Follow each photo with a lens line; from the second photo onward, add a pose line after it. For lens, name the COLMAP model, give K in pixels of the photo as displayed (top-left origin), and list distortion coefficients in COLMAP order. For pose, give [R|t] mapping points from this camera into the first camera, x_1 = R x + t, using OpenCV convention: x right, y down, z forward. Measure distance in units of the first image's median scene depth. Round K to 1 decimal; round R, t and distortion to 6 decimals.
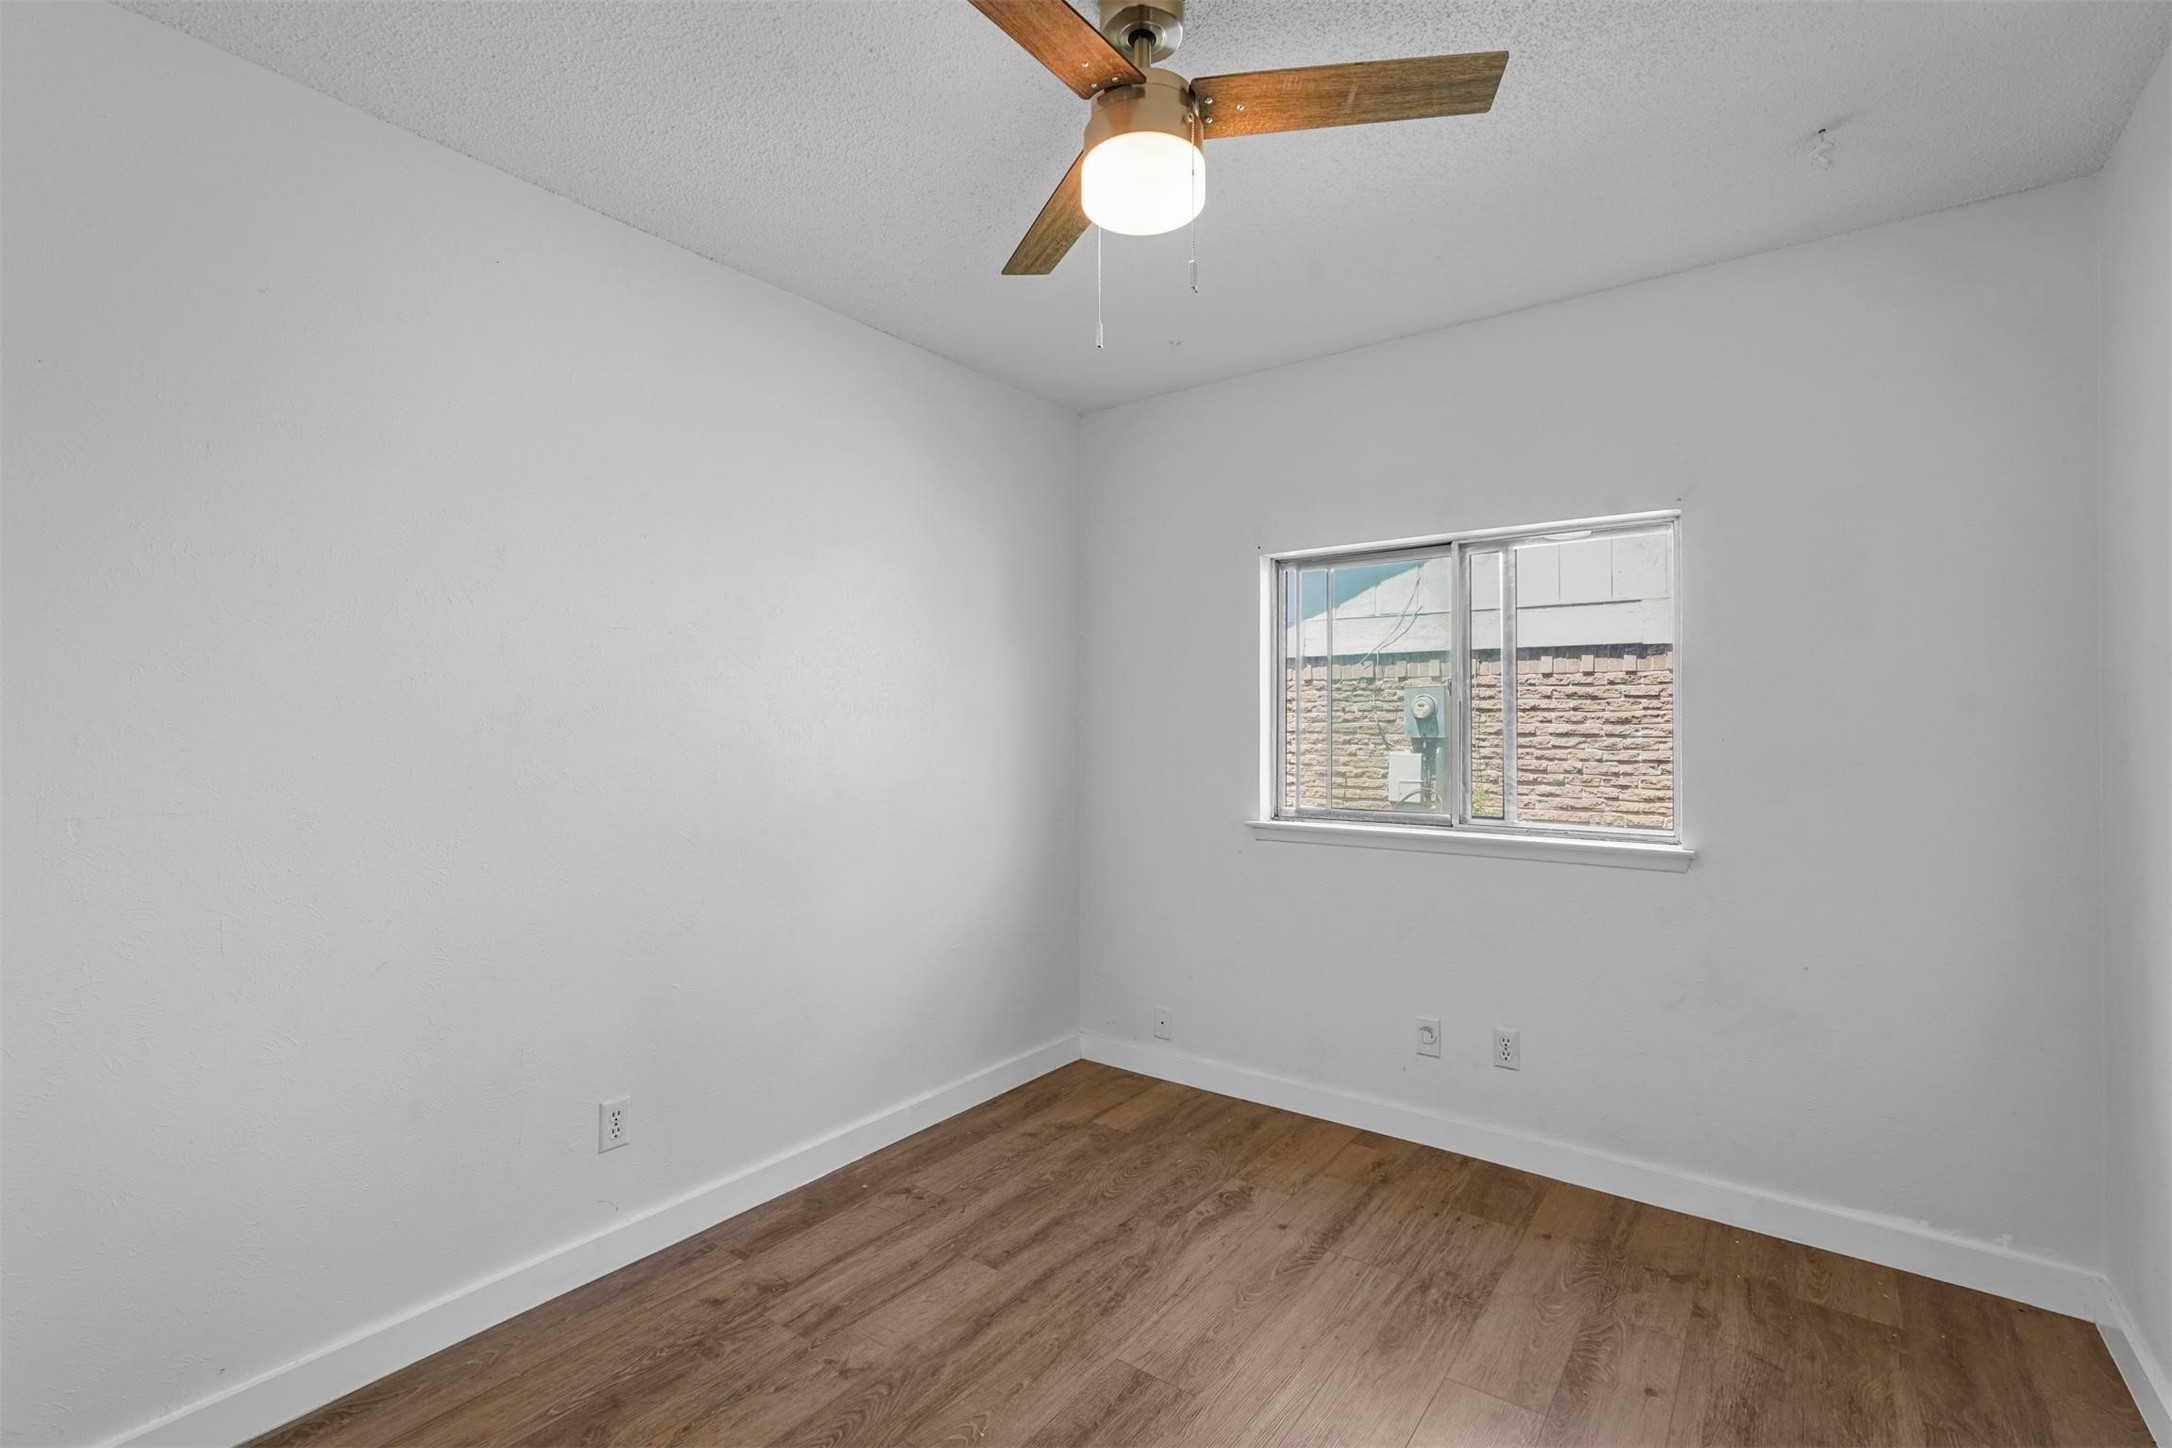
lens RADIAL K [[973.7, 0, 1083.9], [0, 973.7, 721.7], [0, 0, 1]] dist [-0.014634, 0.007266]
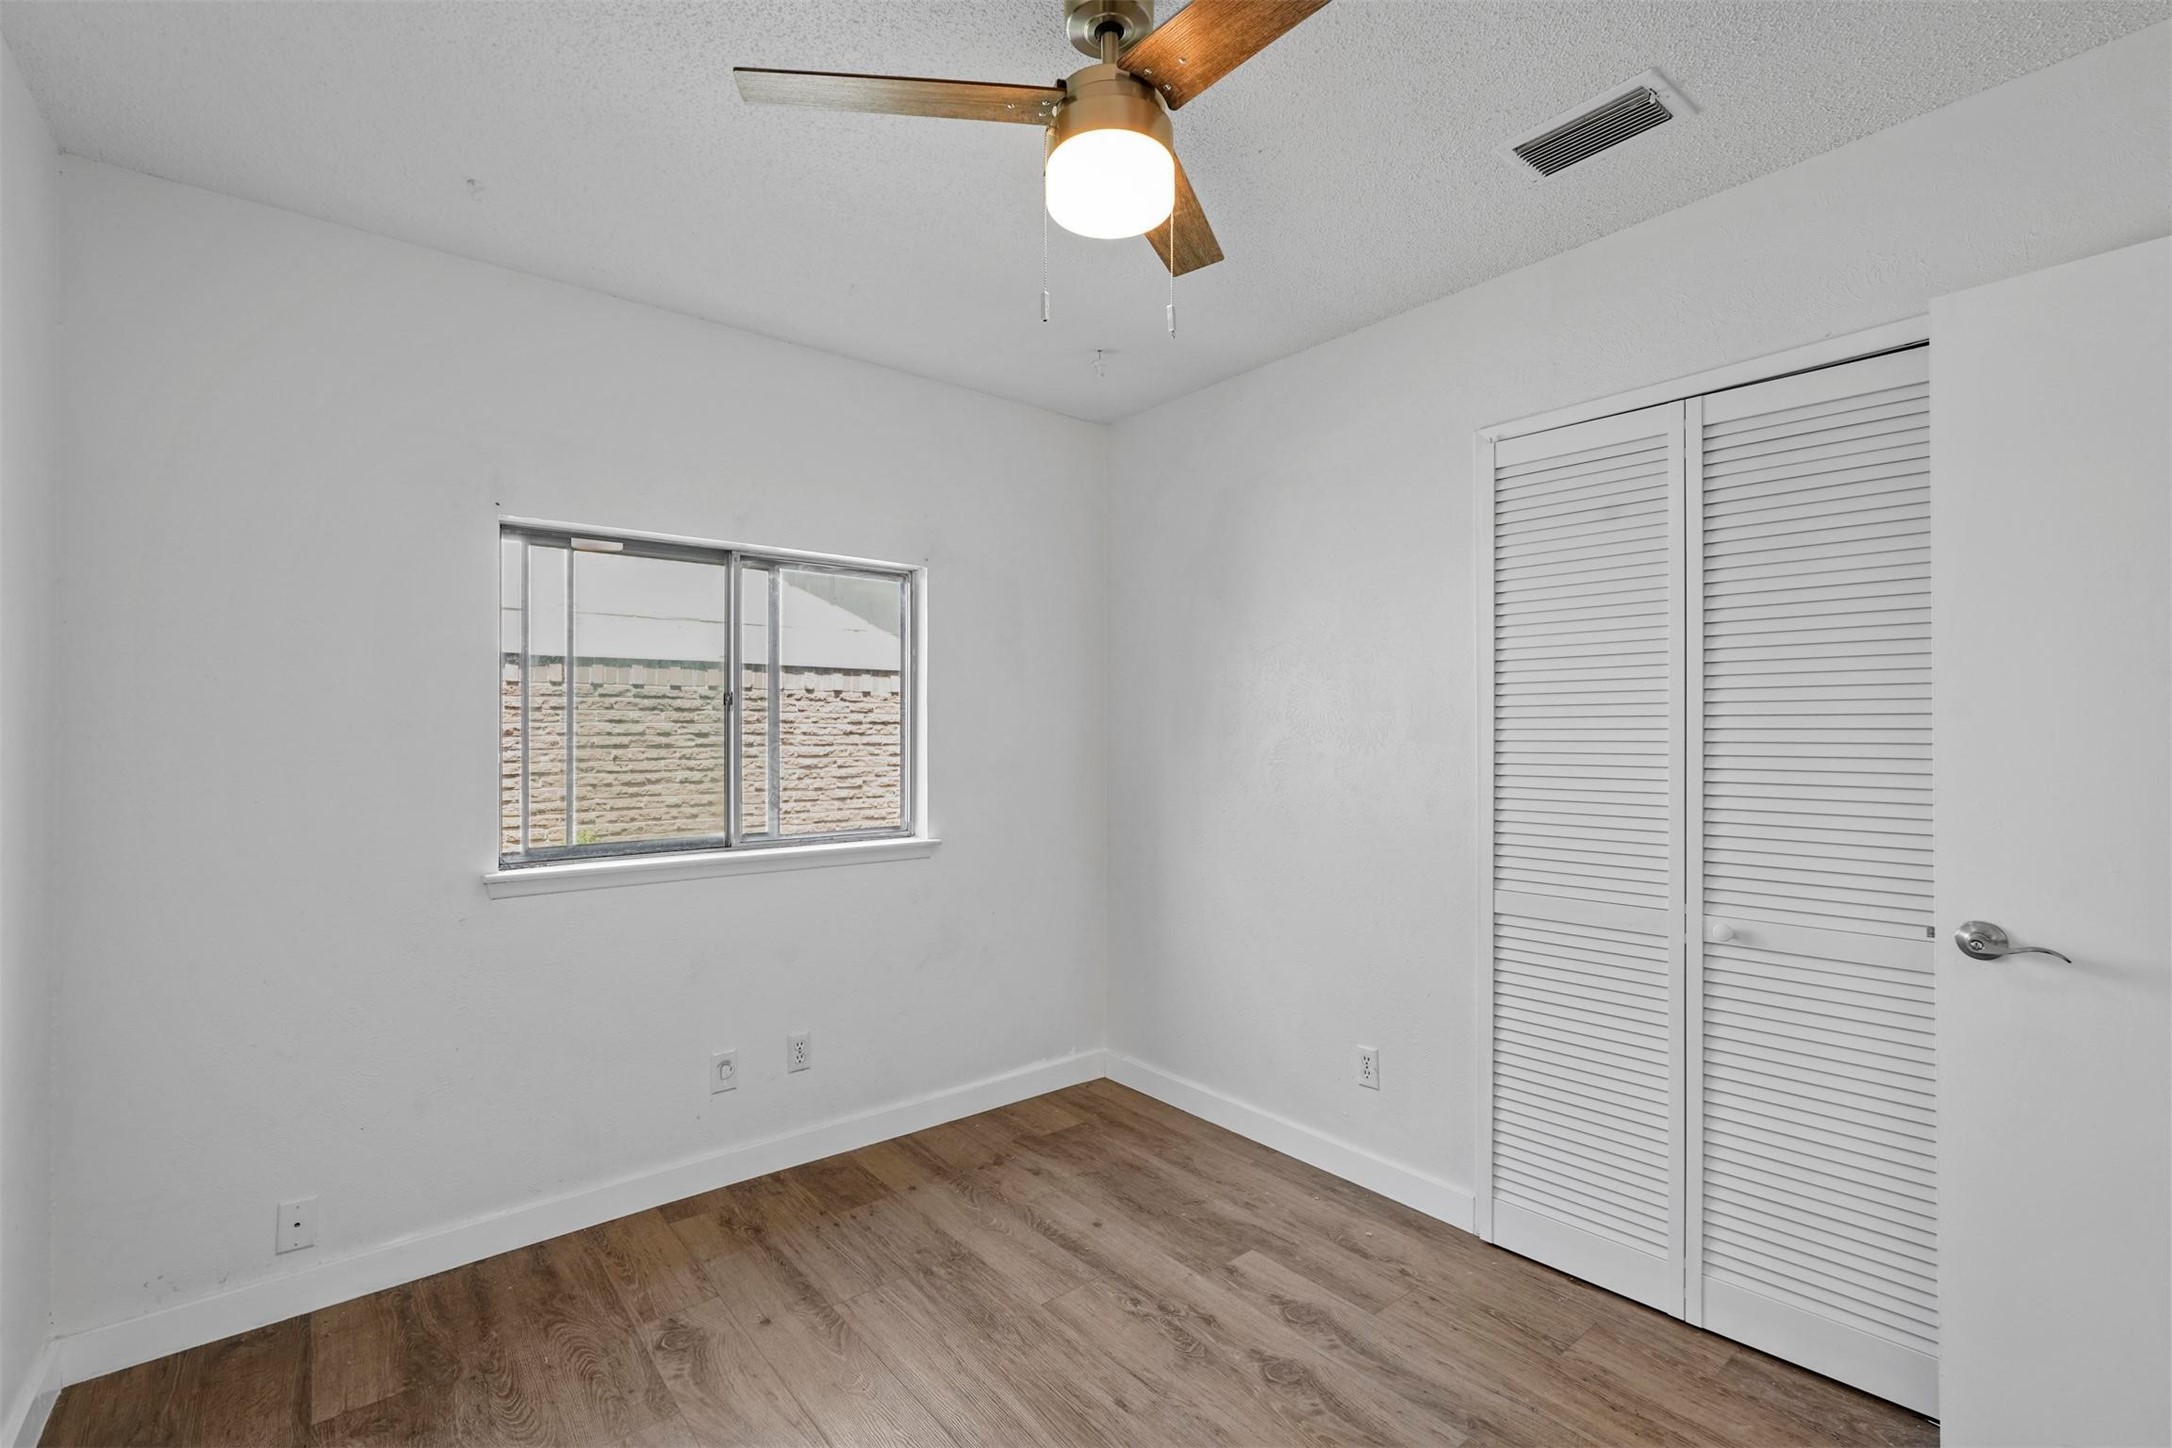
lens RADIAL K [[973.7, 0, 1088.2], [0, 973.7, 725.7], [0, 0, 1]] dist [-0.014634, 0.007266]
pose [[0.230088, 0.002497, 0.973167, -0.548711], [-0.001460, 0.999996, -0.002221, -0.011523], [-0.973169, -0.000910, 0.230090, 0.496361]]
